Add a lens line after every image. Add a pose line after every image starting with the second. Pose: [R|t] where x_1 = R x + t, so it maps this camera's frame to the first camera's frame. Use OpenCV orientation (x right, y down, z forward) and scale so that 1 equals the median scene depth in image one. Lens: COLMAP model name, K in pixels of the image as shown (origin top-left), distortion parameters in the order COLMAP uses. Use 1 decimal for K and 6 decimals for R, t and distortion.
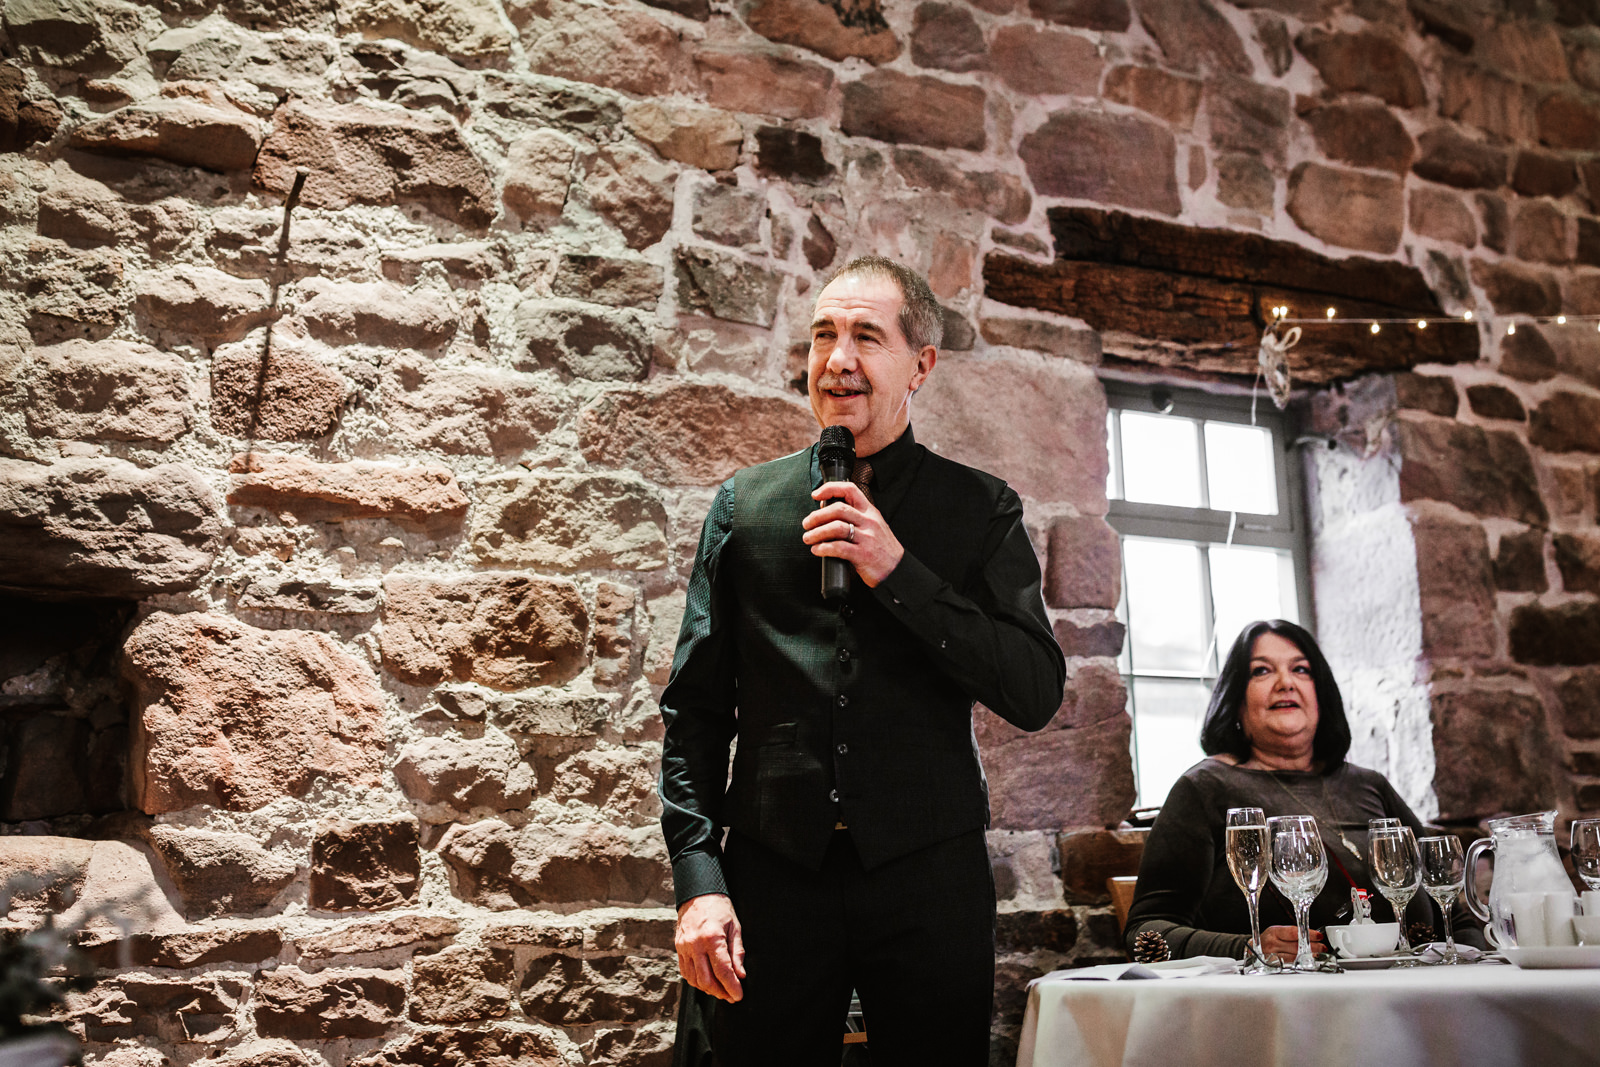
lens RADIAL K [[1686.5, 0, 803.7], [0, 1686.5, 523.4], [0, 0, 1]] dist [0.003635, 0.000000]
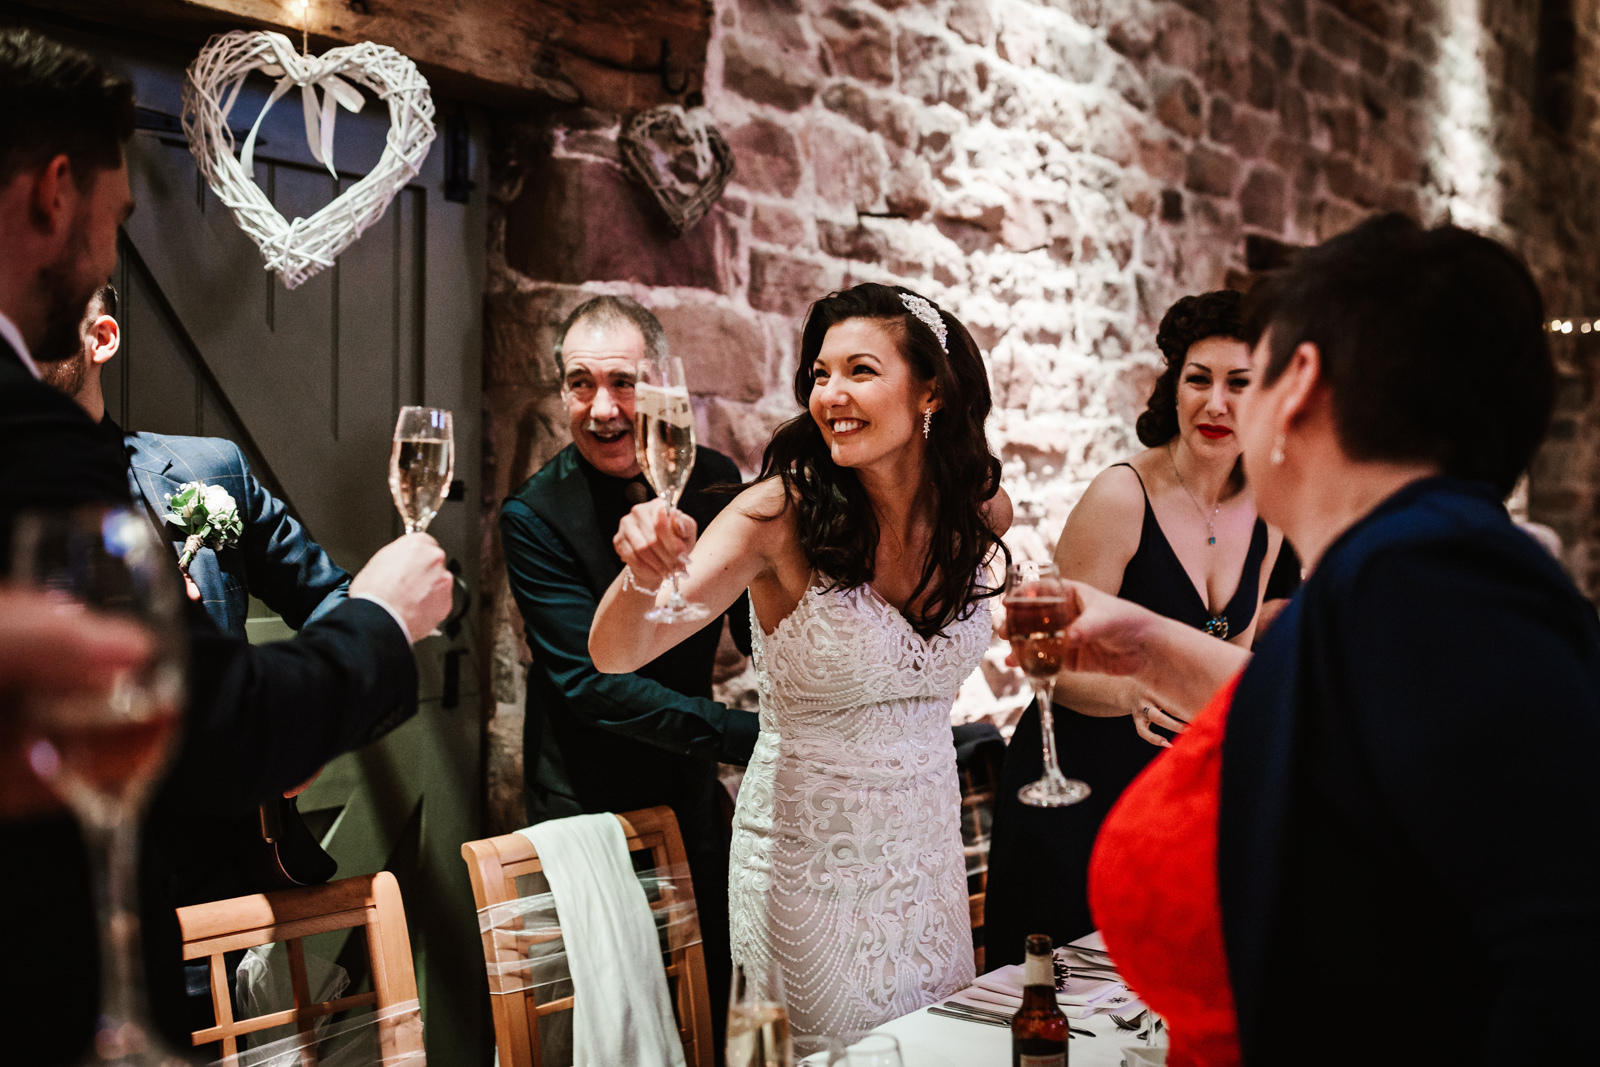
lens RADIAL K [[1686.5, 0, 817.8], [0, 1686.5, 495.8], [0, 0, 1]] dist [0.003635, 0.000000]
pose [[0.874129, 0.025861, 0.485004, -1.163450], [-0.138259, 0.970517, 0.197436, -0.243852], [-0.465599, -0.239641, 0.851933, -0.284044]]
